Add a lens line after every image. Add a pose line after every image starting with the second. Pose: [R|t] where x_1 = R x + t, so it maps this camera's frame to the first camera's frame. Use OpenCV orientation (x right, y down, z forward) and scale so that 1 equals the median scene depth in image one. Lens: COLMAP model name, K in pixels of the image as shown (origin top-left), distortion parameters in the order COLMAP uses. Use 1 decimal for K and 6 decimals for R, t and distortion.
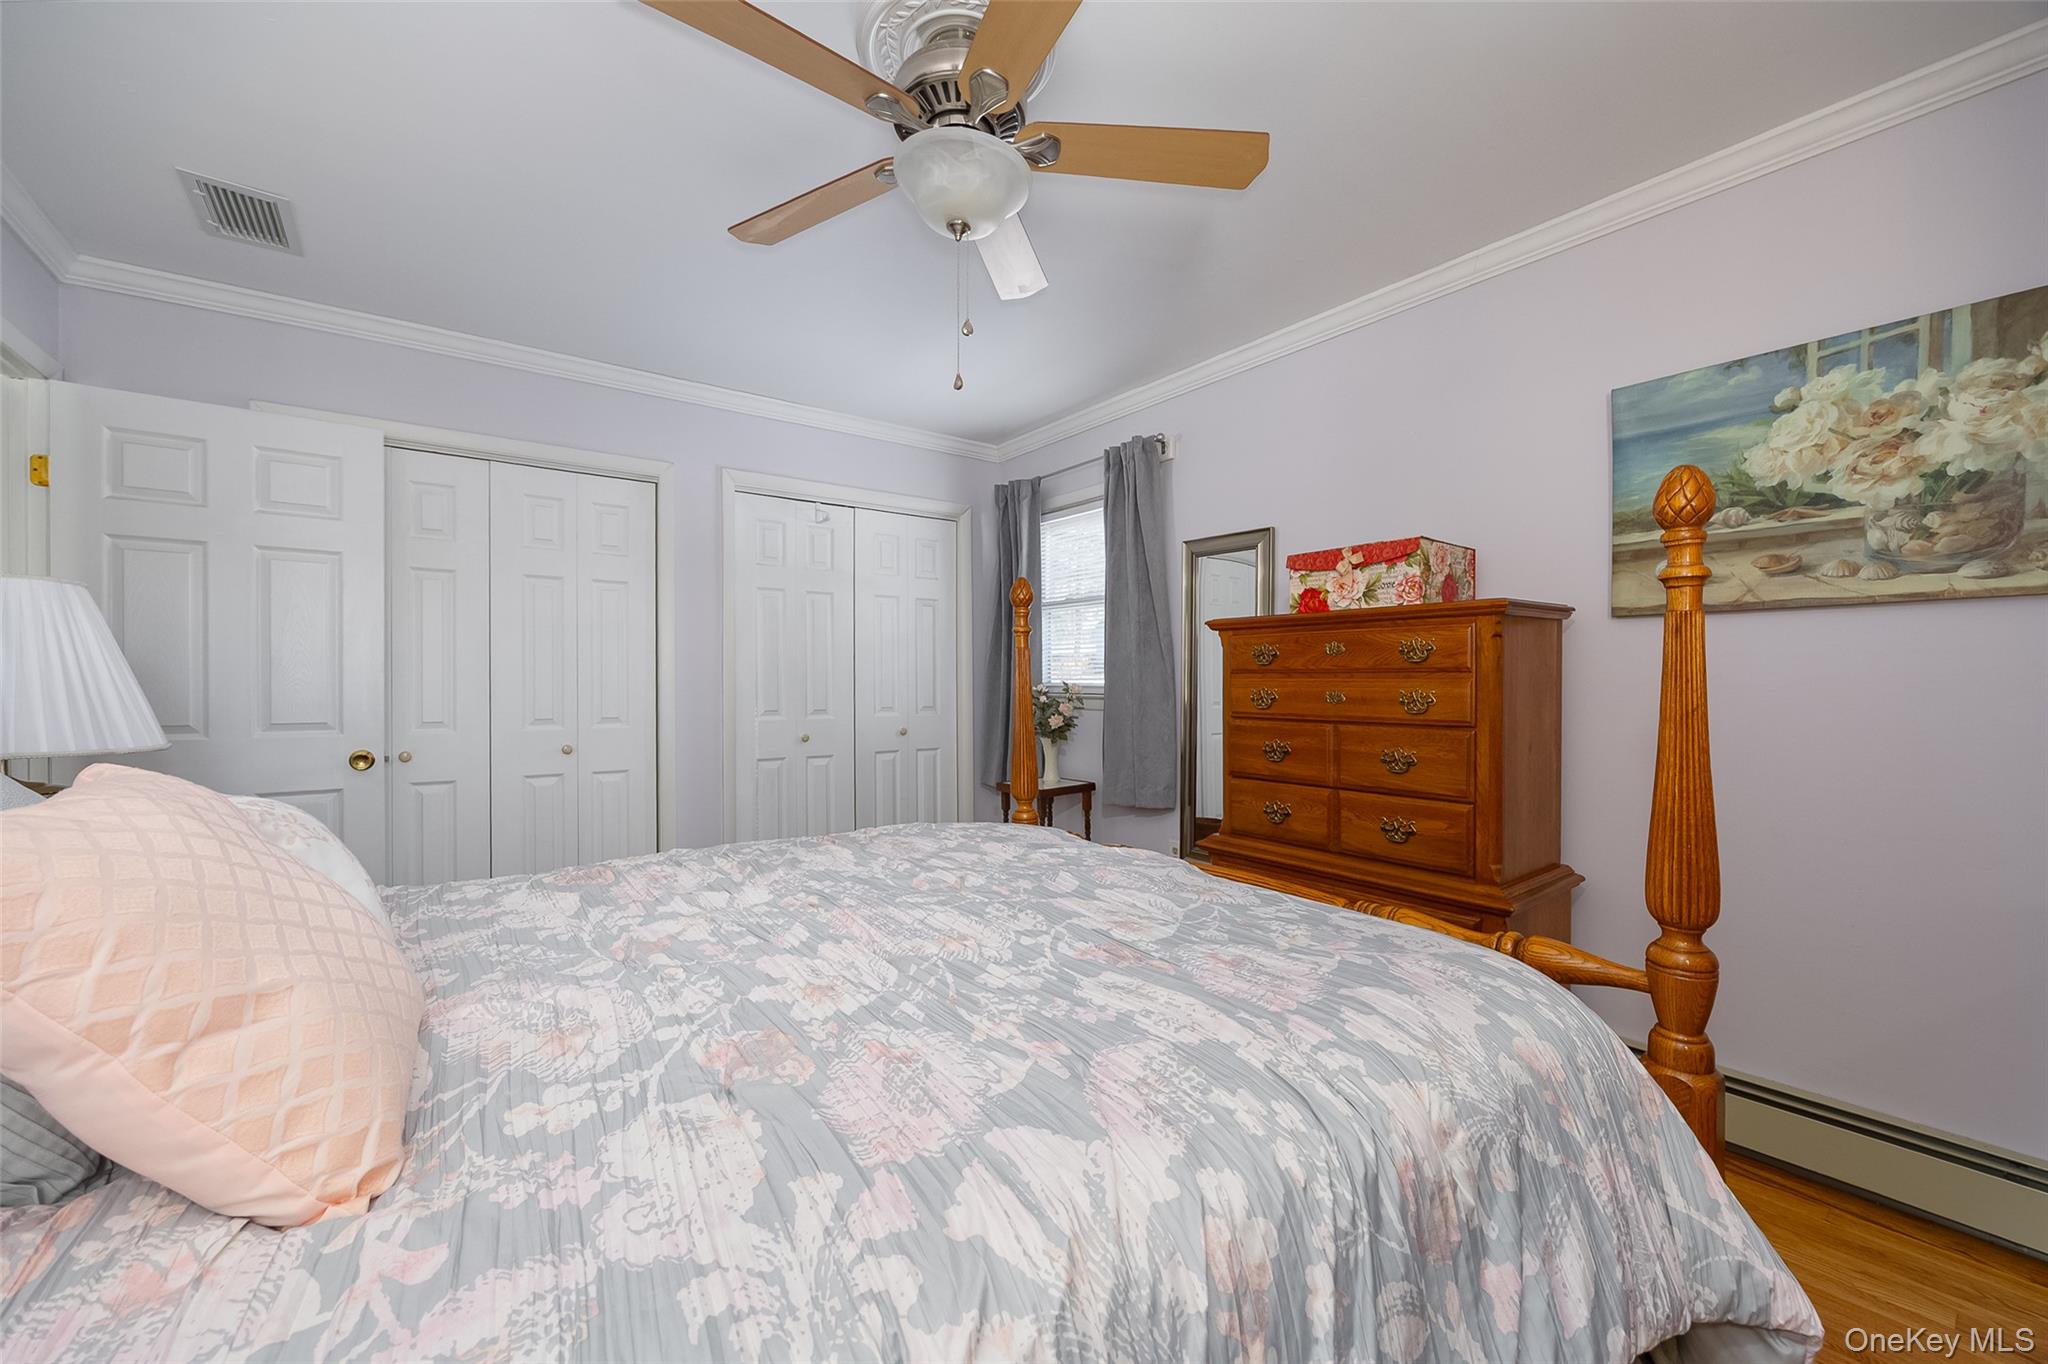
lens RADIAL K [[805.4, 0, 1020.2], [0, 805.4, 682.9], [0, 0, 1]] dist [0.003615, 0.000852]
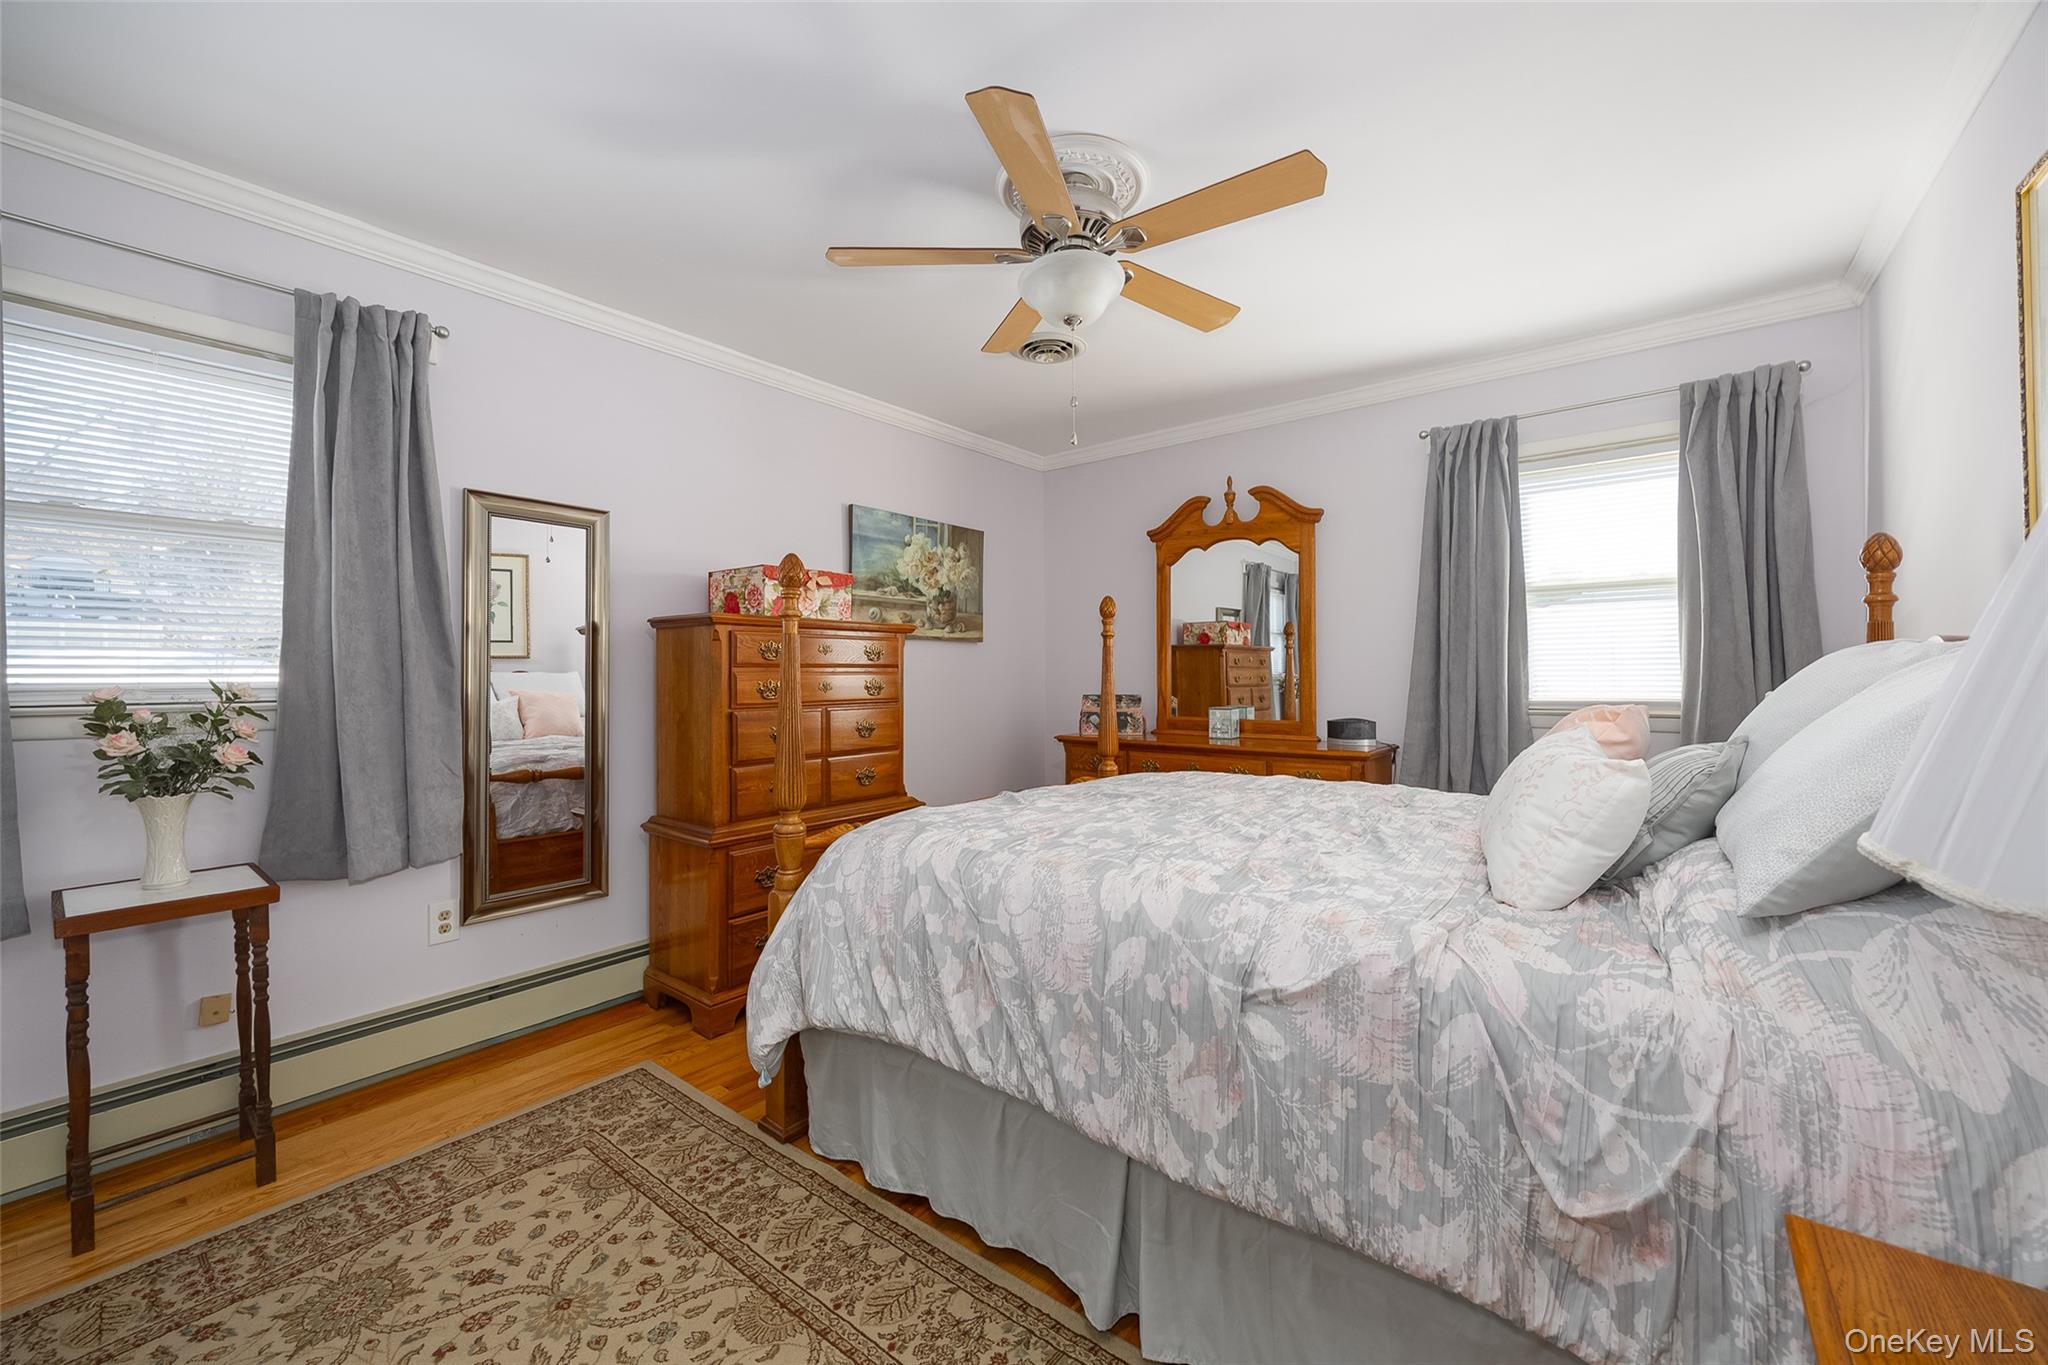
lens RADIAL K [[805.4, 0, 1019.0], [0, 805.4, 677.6], [0, 0, 1]] dist [0.003615, 0.000852]
pose [[-0.253306, -0.001367, 0.967385, -1.194740], [0.011421, 0.999925, 0.004404, 0.002053], [-0.967319, 0.012164, -0.253271, 1.300277]]
